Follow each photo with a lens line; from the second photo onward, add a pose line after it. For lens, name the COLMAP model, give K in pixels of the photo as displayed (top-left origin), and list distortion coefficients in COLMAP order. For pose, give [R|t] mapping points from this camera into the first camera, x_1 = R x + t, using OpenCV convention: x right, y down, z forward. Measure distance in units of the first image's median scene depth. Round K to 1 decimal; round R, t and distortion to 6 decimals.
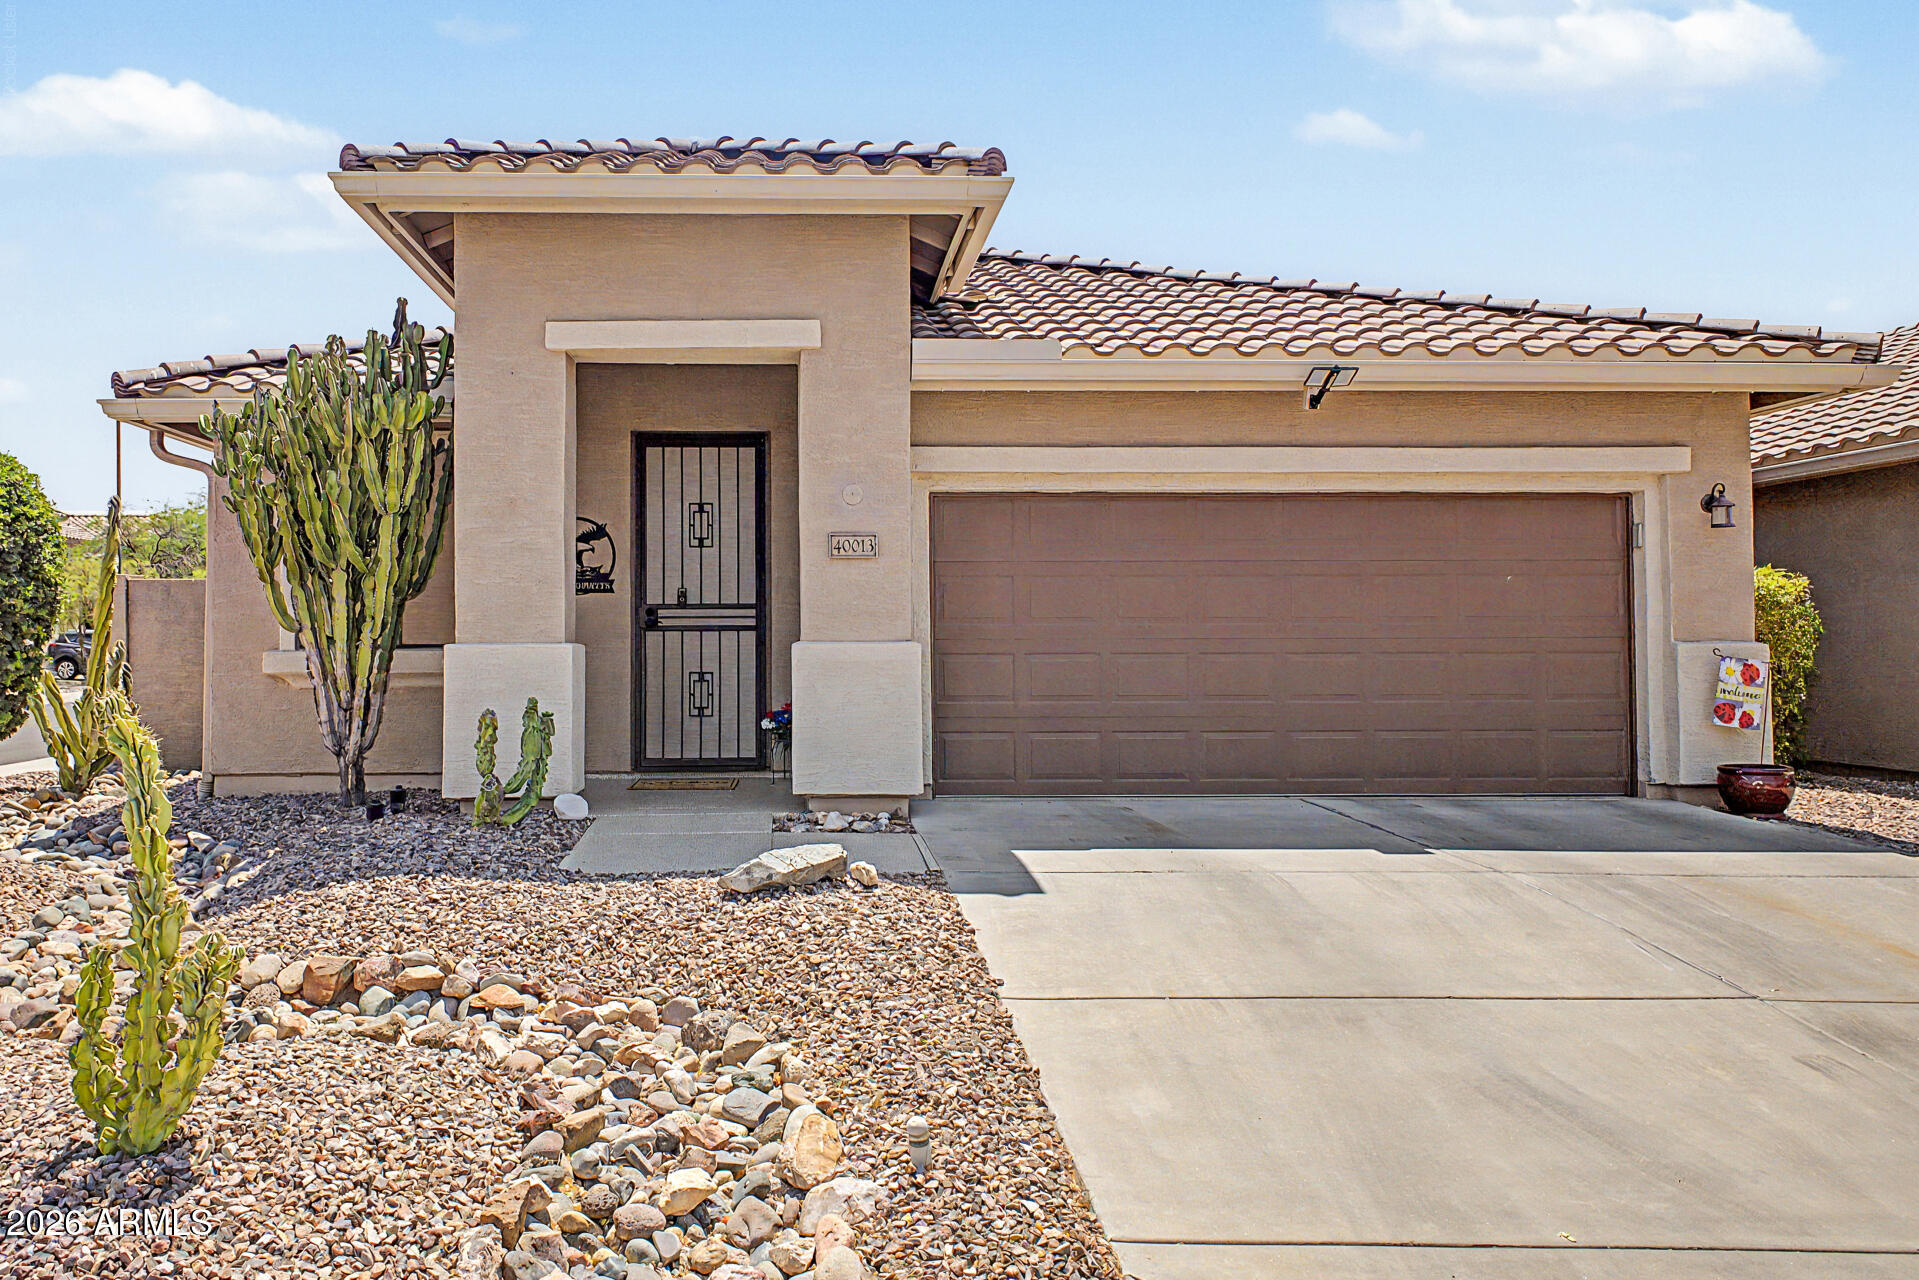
lens RADIAL K [[1320.4, 0, 807.6], [0, 1320.4, 608.2], [0, 0, 1]] dist [0.014472, 0.001690]
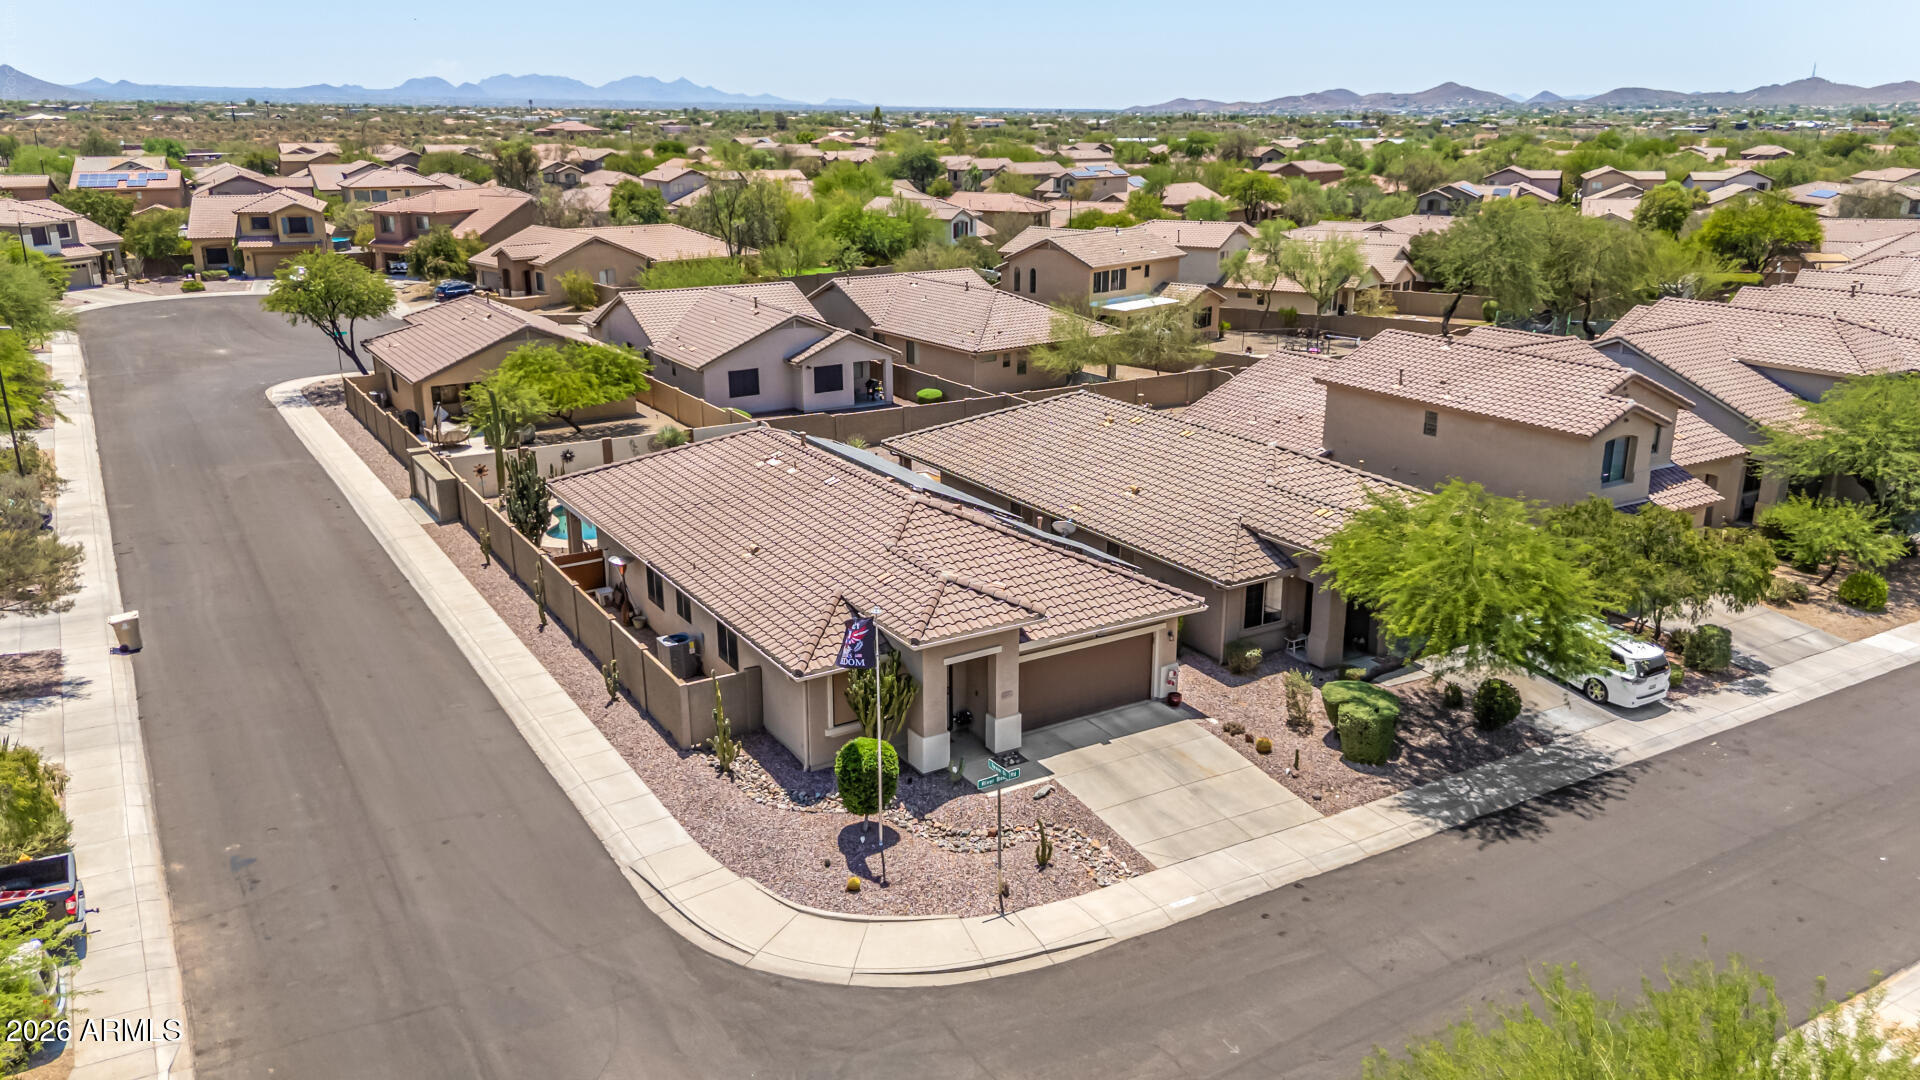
lens RADIAL K [[1415.8, 0, 960.0], [0, 1415.8, 540.0], [0, 0, 1]] dist [0.081921, -0.092034]
pose [[0.865654, -0.144327, 0.479388, -2.130692], [-0.016828, 0.948616, 0.315982, -1.890752], [-0.500360, -0.281598, 0.818744, -2.399633]]
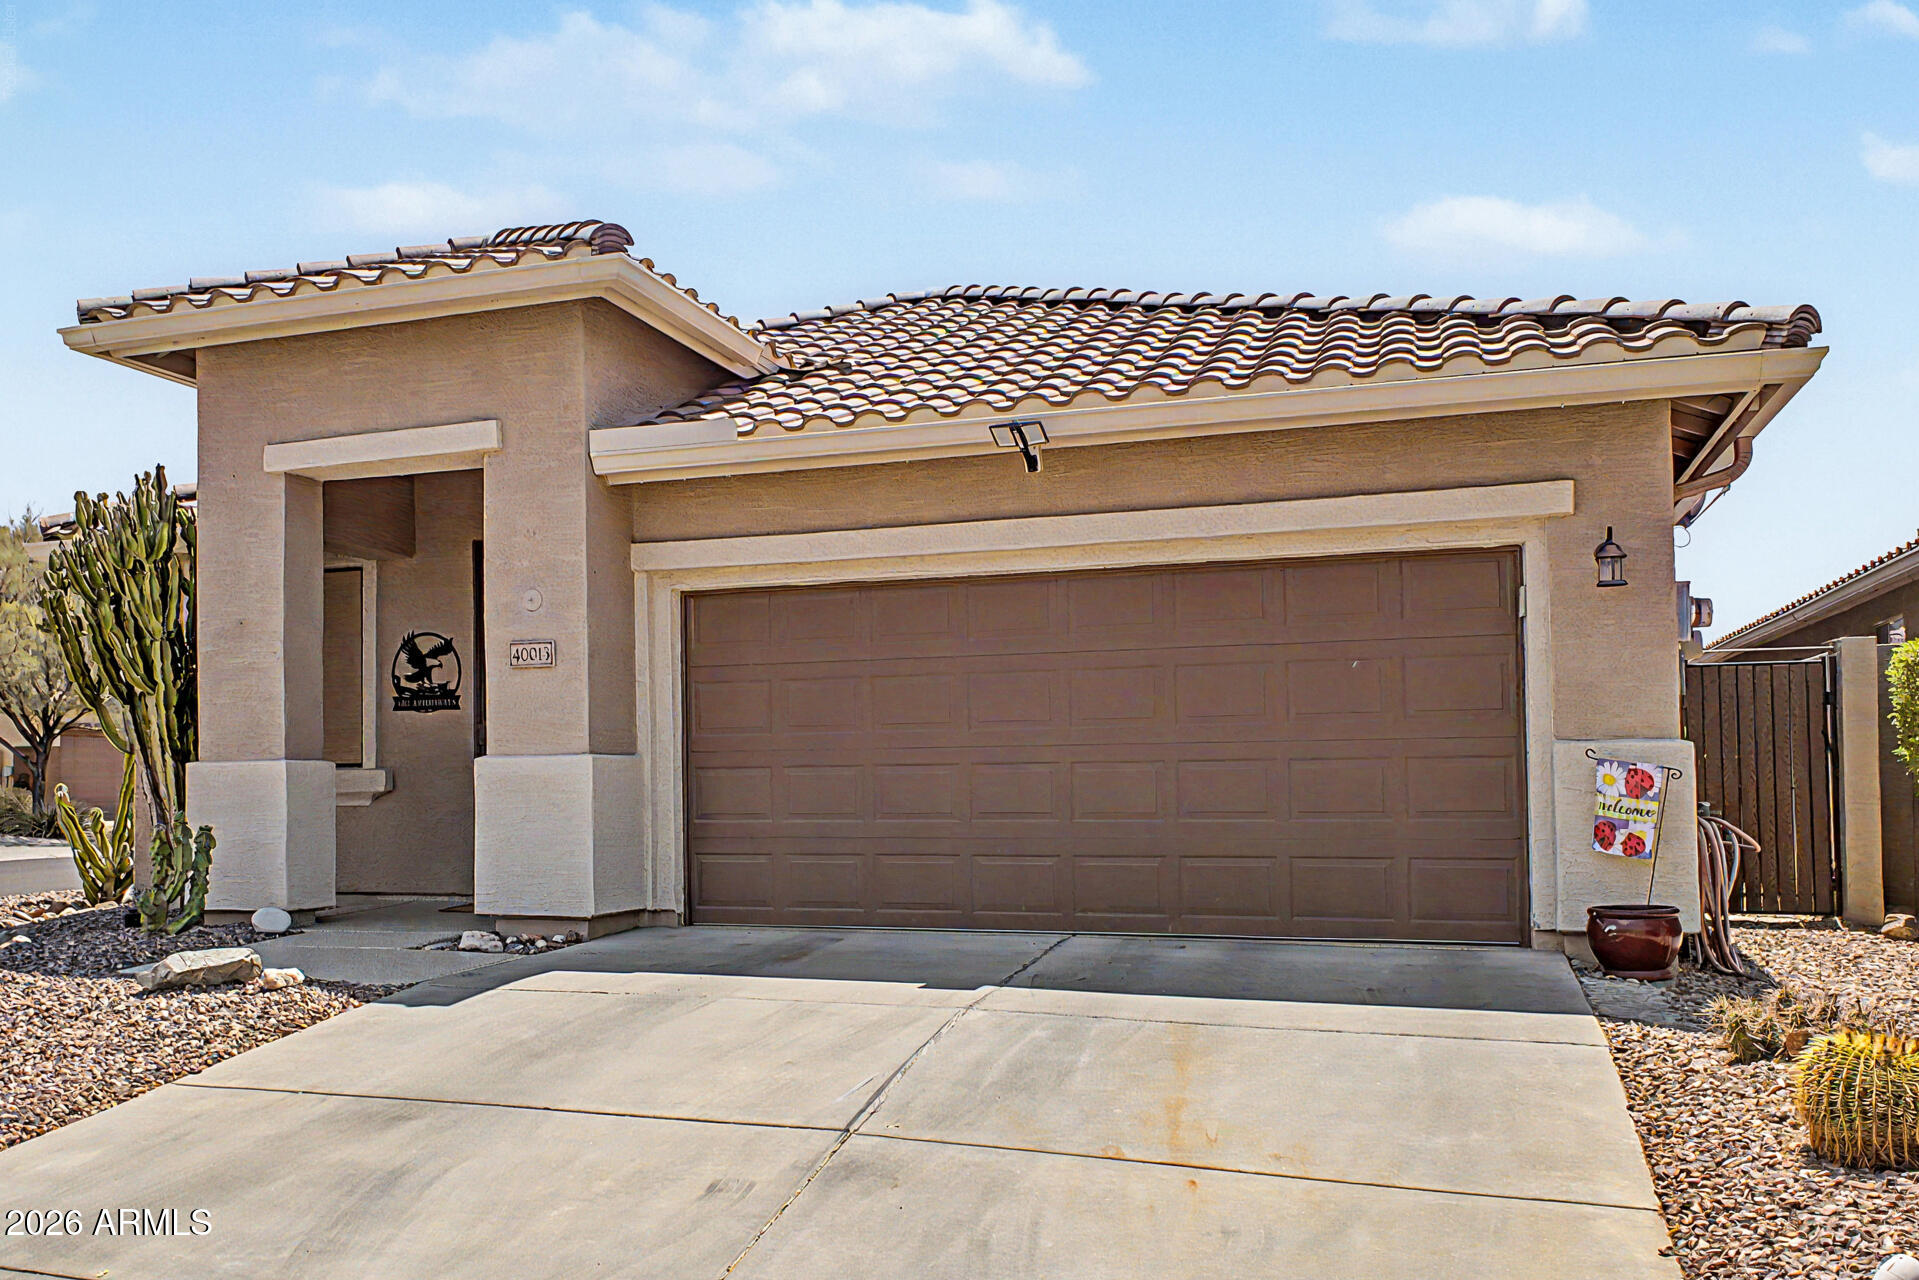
lens RADIAL K [[1645.2, 0, 825.6], [0, 1645.2, 724.7], [0, 0, 1]] dist [0.012796, 0.001542]
pose [[0.927082, -0.020496, -0.374298, 0.670088], [0.019787, 0.999788, -0.005737, 0.014316], [0.374336, -0.002088, 0.927291, -0.019713]]
